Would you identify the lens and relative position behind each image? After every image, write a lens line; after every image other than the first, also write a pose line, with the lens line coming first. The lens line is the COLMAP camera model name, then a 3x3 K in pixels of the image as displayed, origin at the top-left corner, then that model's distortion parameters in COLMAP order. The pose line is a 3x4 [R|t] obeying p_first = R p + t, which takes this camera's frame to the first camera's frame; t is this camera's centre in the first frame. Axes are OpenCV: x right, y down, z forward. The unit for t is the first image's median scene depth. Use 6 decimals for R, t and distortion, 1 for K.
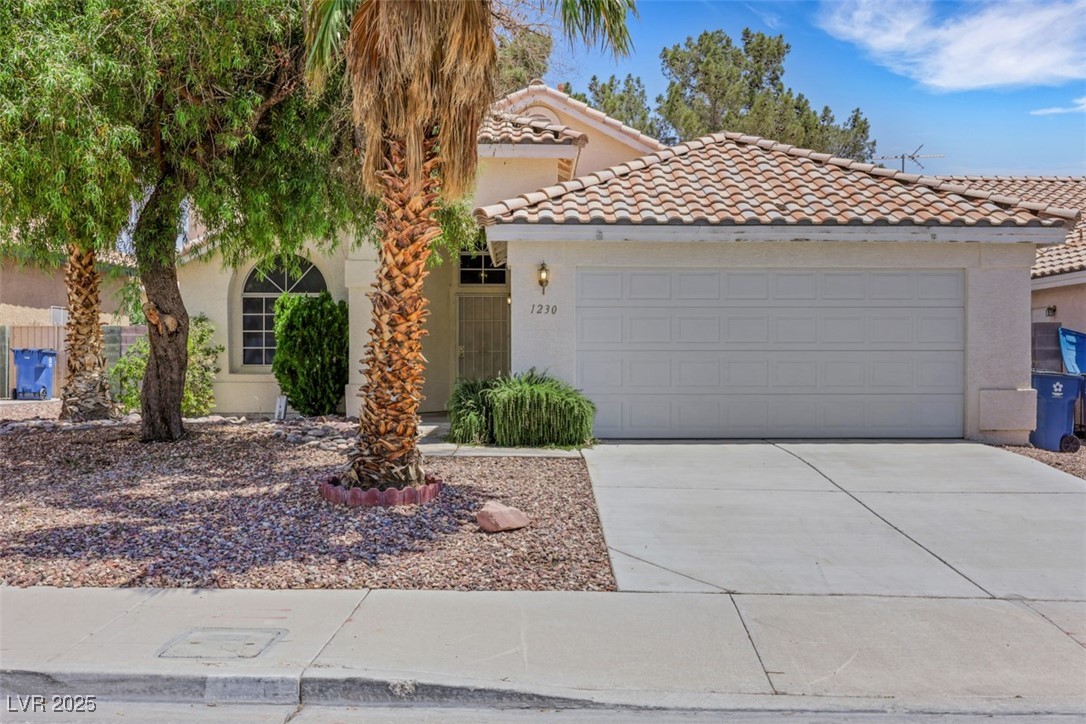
lens RADIAL K [[1041.4, 0, 539.4], [0, 1041.4, 368.4], [0, 0, 1]] dist [-0.000155, 0.000000]
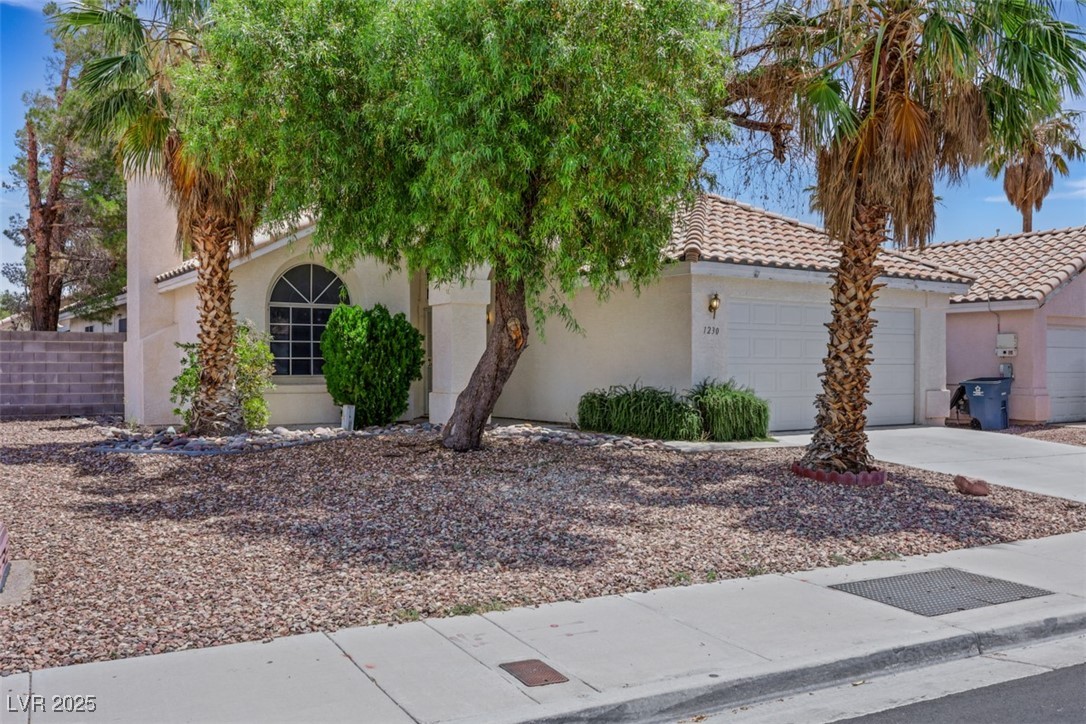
lens RADIAL K [[968.8, 0, 547.7], [0, 968.8, 357.5], [0, 0, 1]] dist [-0.005700, 0.005238]
pose [[0.843297, 0.005553, 0.537420, -0.608952], [0.003793, 0.999860, -0.016284, -0.005003], [-0.537435, 0.015770, 0.843158, 0.101333]]
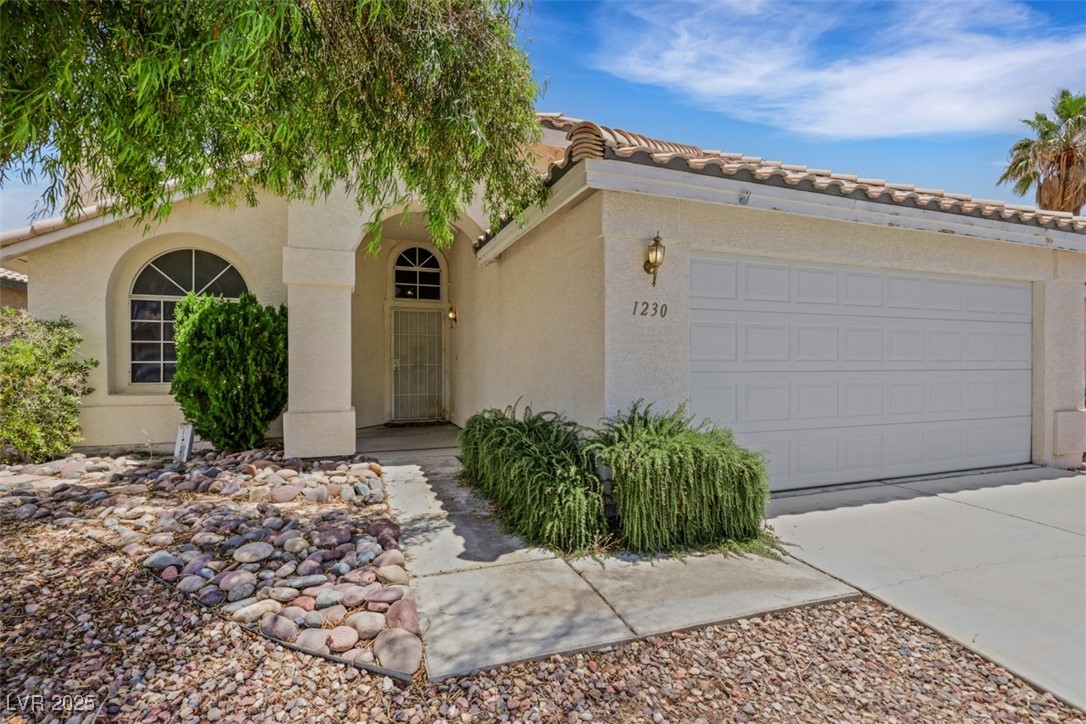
lens RADIAL K [[533.8, 0, 546.2], [0, 533.8, 362.6], [0, 0, 1]] dist [0.001427, -0.000393]
pose [[0.943727, -0.000180, 0.330724, -0.129237], [0.002827, 0.999968, -0.007523, -0.016805], [-0.330712, 0.008034, 0.943698, 0.552078]]
